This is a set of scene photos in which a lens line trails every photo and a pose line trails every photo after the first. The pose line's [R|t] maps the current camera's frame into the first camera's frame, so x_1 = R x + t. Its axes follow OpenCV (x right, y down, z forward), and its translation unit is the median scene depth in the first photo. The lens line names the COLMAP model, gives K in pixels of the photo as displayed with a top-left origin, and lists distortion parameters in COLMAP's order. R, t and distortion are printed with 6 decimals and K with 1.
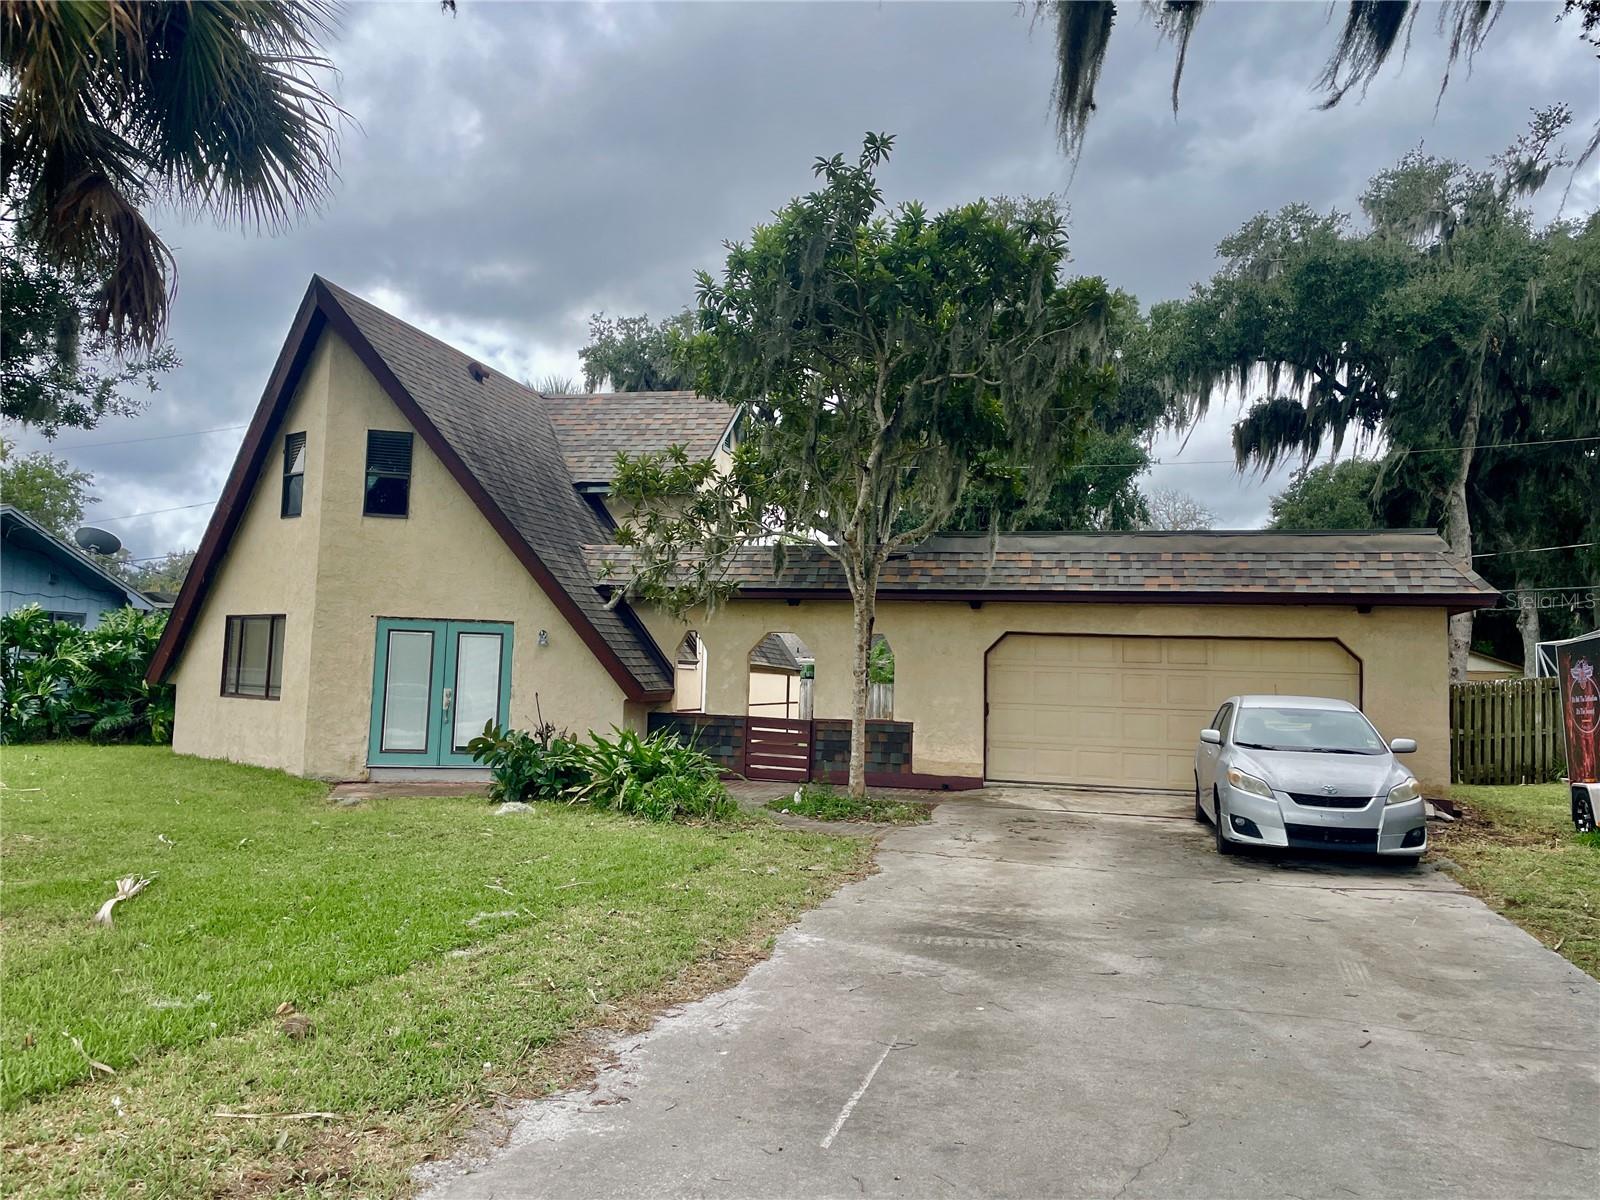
lens RADIAL K [[1225.7, 0, 800.0], [0, 1225.7, 600.0], [0, 0, 1]] dist [0.094360, -0.113502]
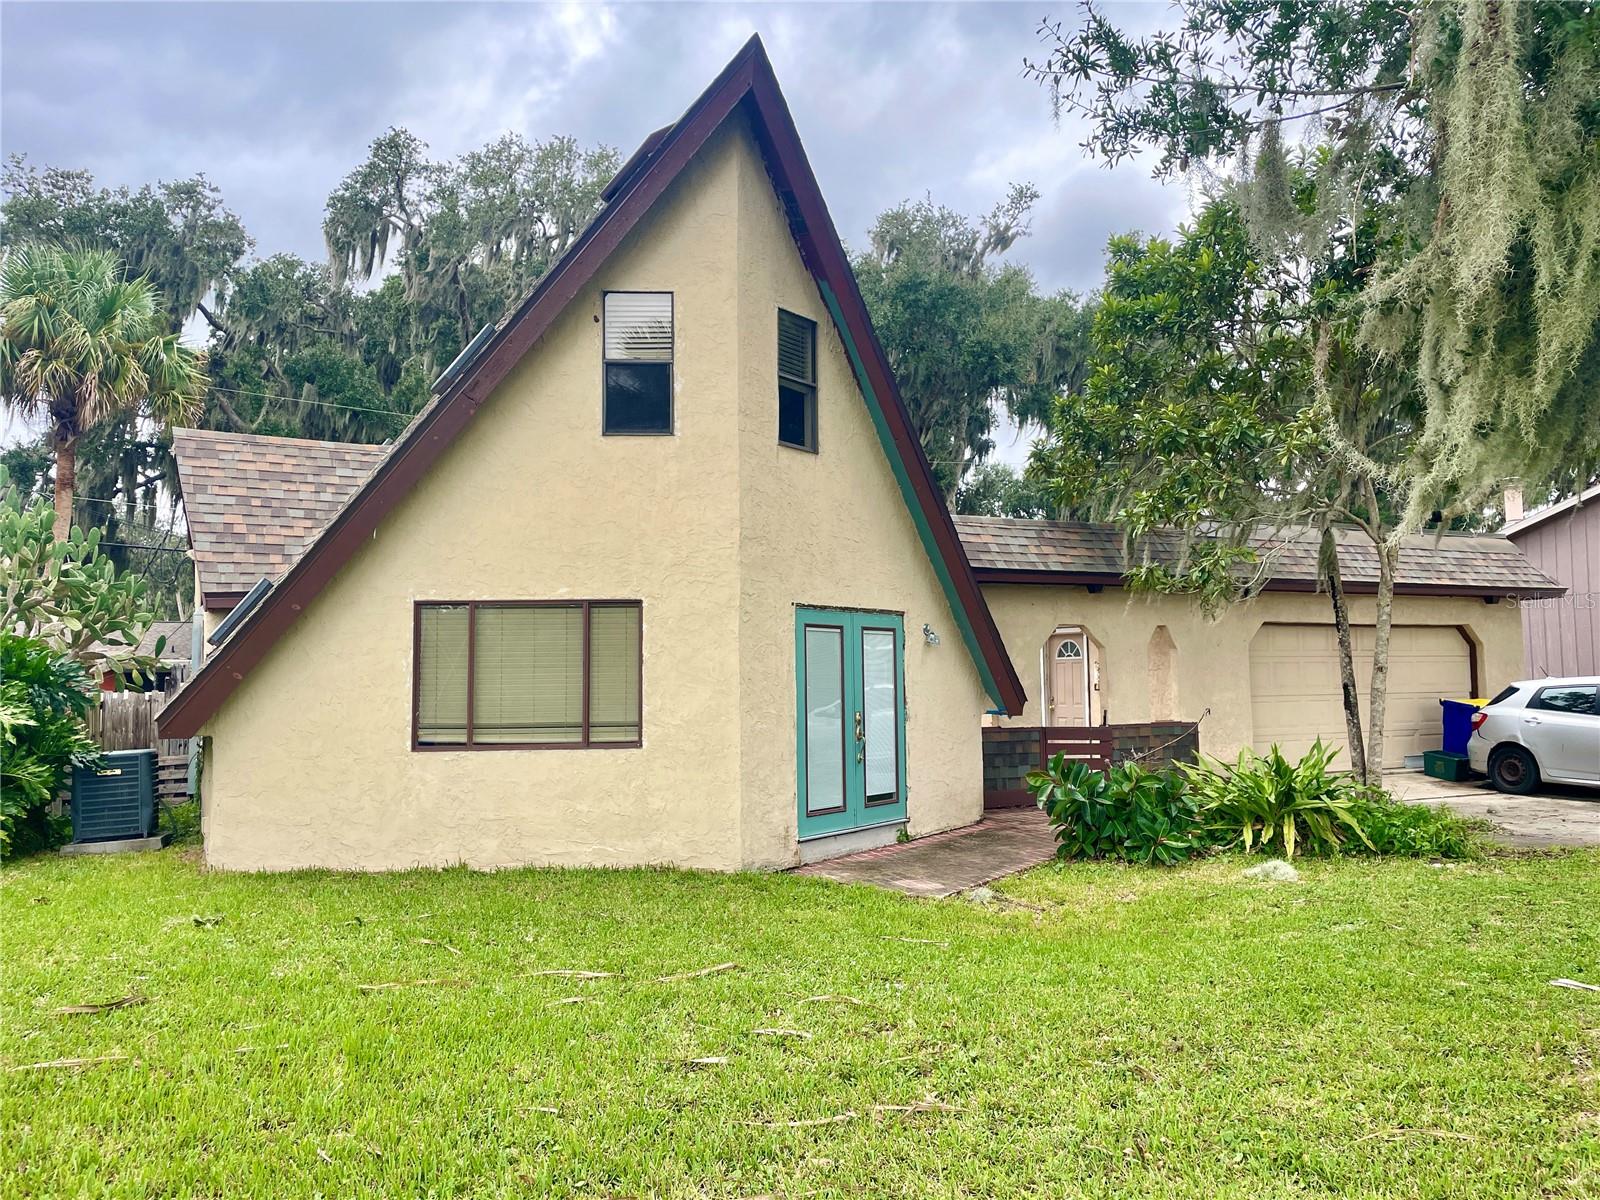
lens RADIAL K [[1225.7, 0, 800.0], [0, 1225.7, 600.0], [0, 0, 1]] dist [0.094360, -0.113502]
pose [[0.743133, 0.005052, 0.669124, -0.747215], [-0.010346, 0.999939, 0.003940, 0.008525], [-0.669064, -0.009850, 0.743140, 0.519340]]
